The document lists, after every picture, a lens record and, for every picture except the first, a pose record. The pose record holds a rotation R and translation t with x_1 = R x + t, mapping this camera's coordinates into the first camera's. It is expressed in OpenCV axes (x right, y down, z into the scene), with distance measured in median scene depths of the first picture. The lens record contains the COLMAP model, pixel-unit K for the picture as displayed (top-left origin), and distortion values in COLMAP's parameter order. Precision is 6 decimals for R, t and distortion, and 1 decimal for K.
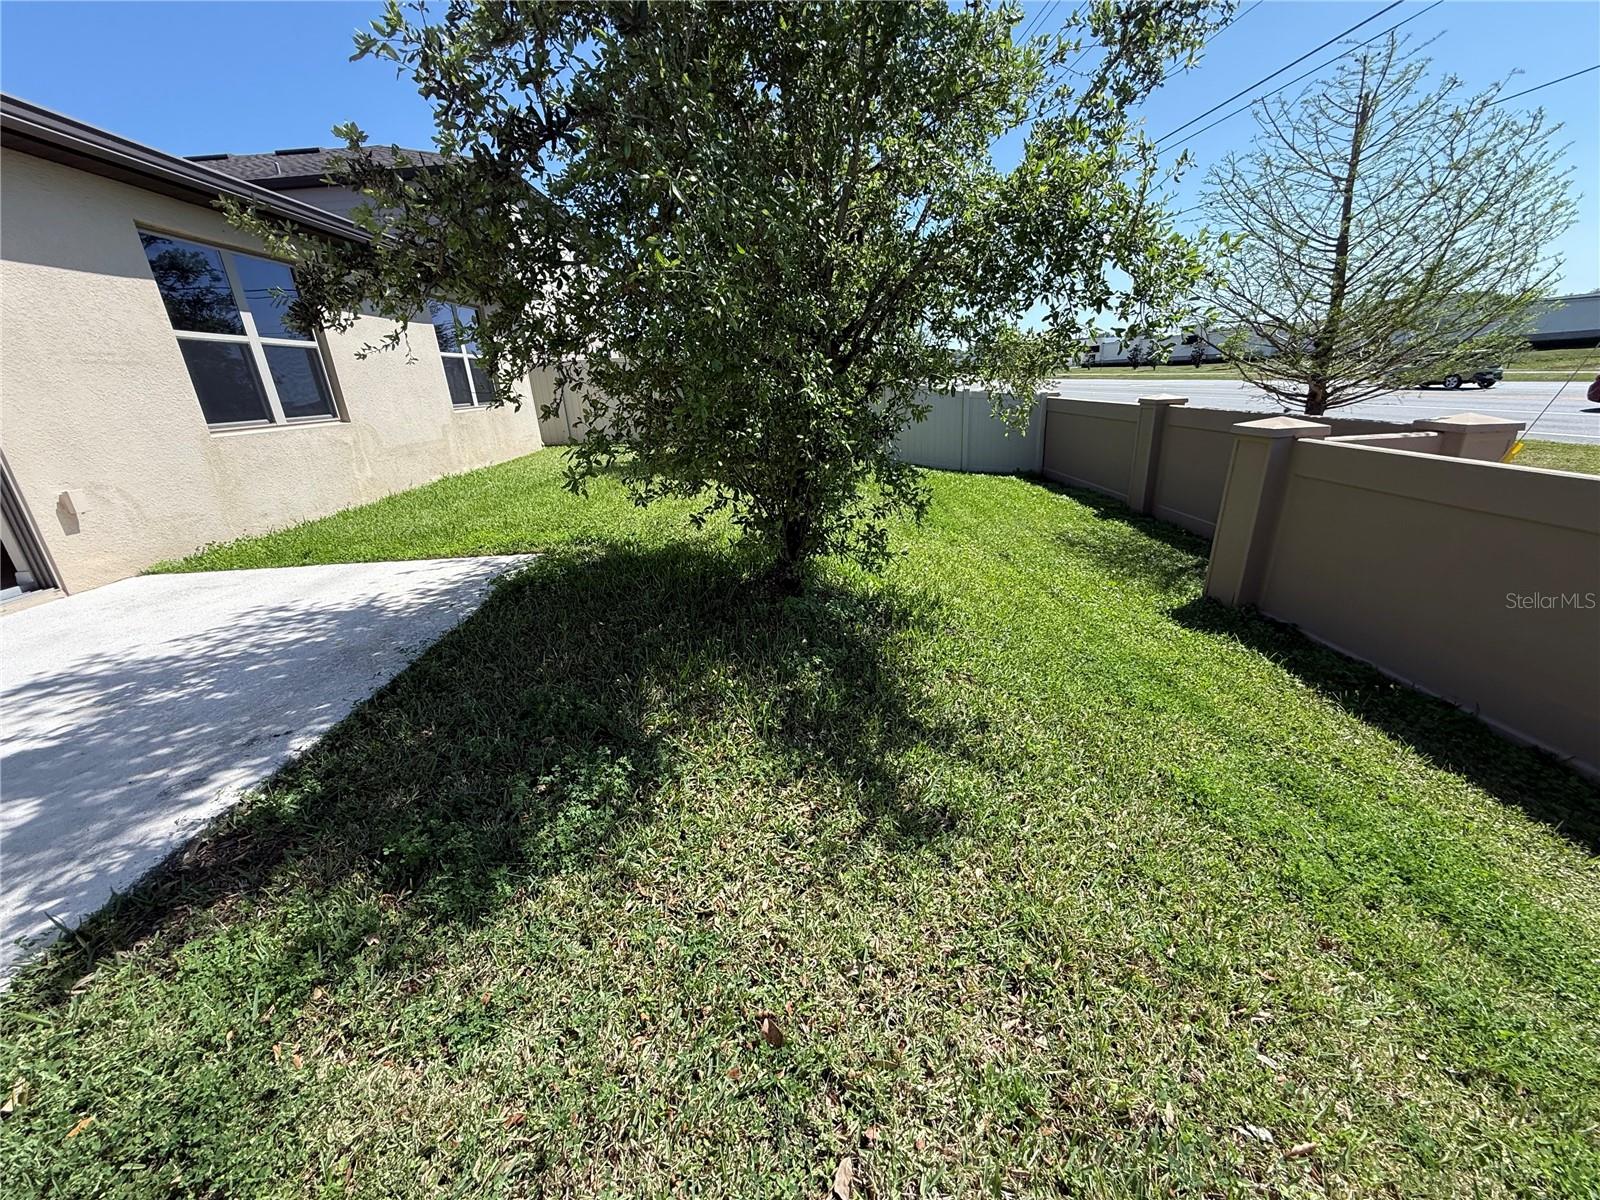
lens RADIAL K [[640.7, 0, 814.9], [0, 640.7, 593.2], [0, 0, 1]] dist [-0.001822, -0.000122]
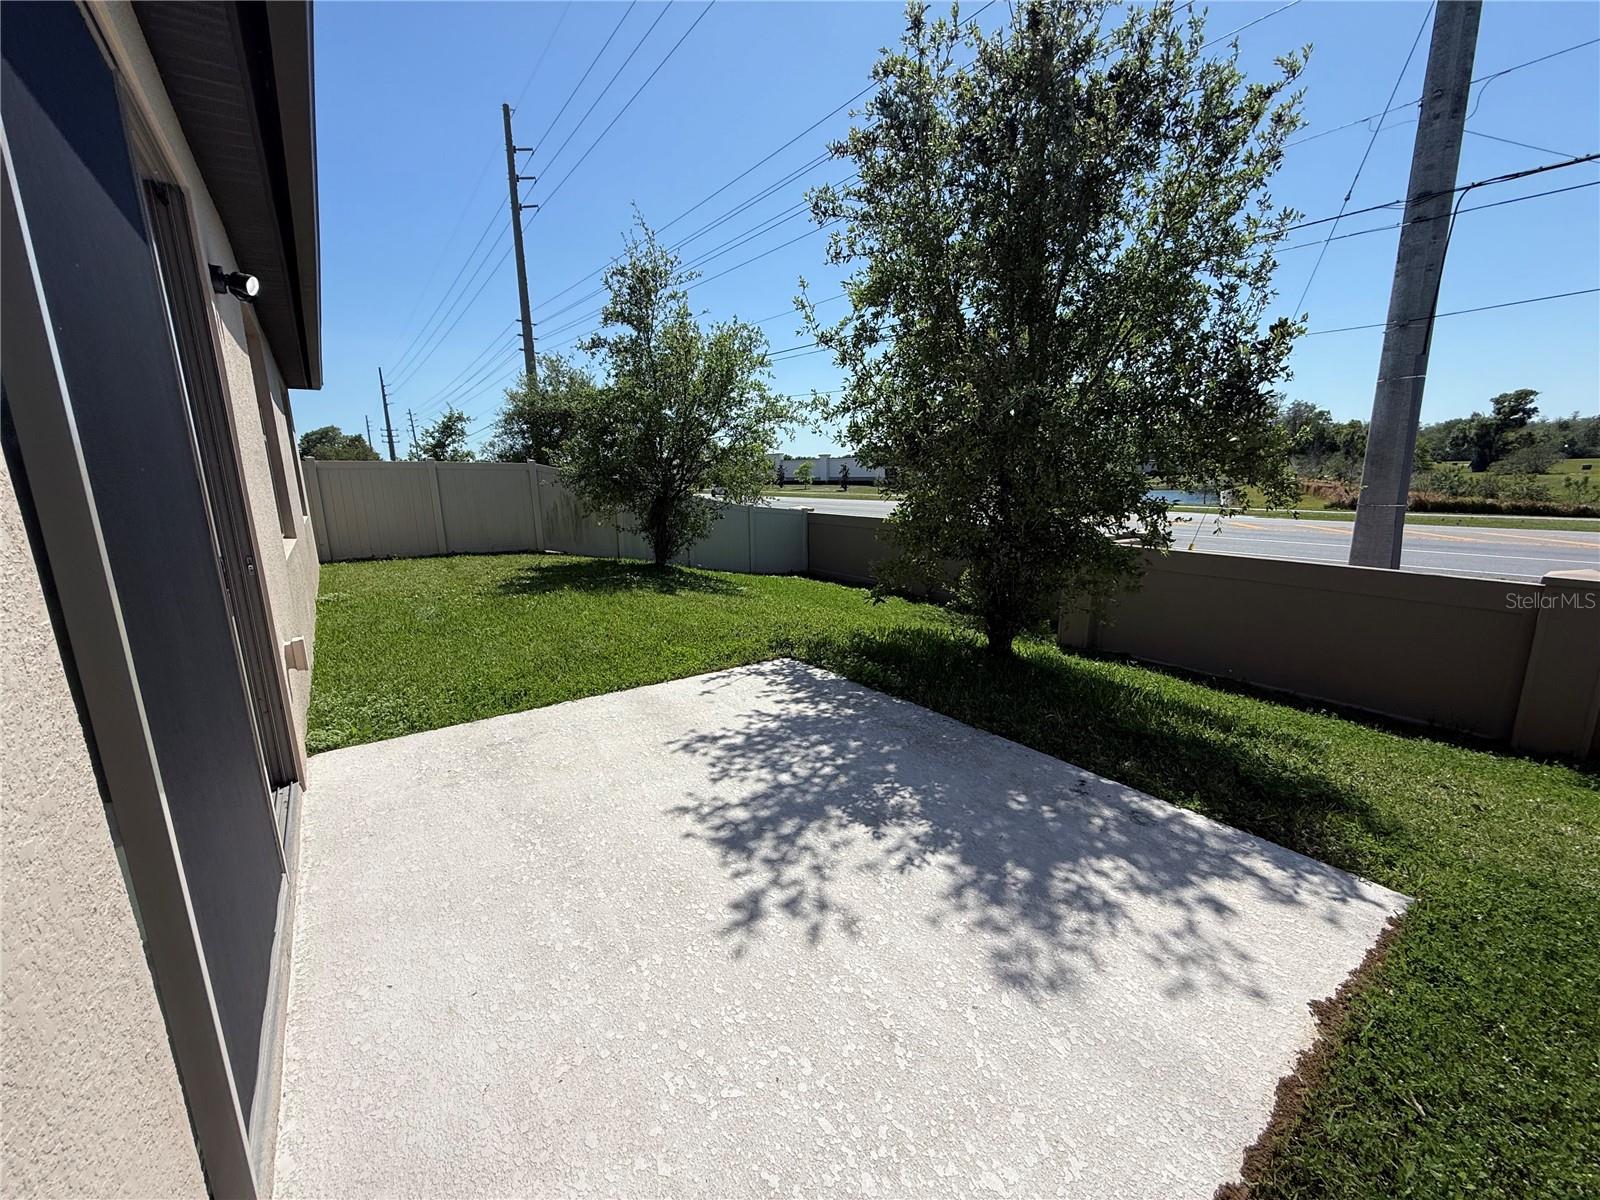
lens RADIAL K [[640.7, 0, 805.0], [0, 640.7, 601.4], [0, 0, 1]] dist [-0.001822, -0.000122]
pose [[0.786576, -0.052232, 0.615281, -1.284708], [0.137234, 0.986284, -0.091713, -0.066008], [-0.602051, 0.156576, 0.782955, 0.157788]]
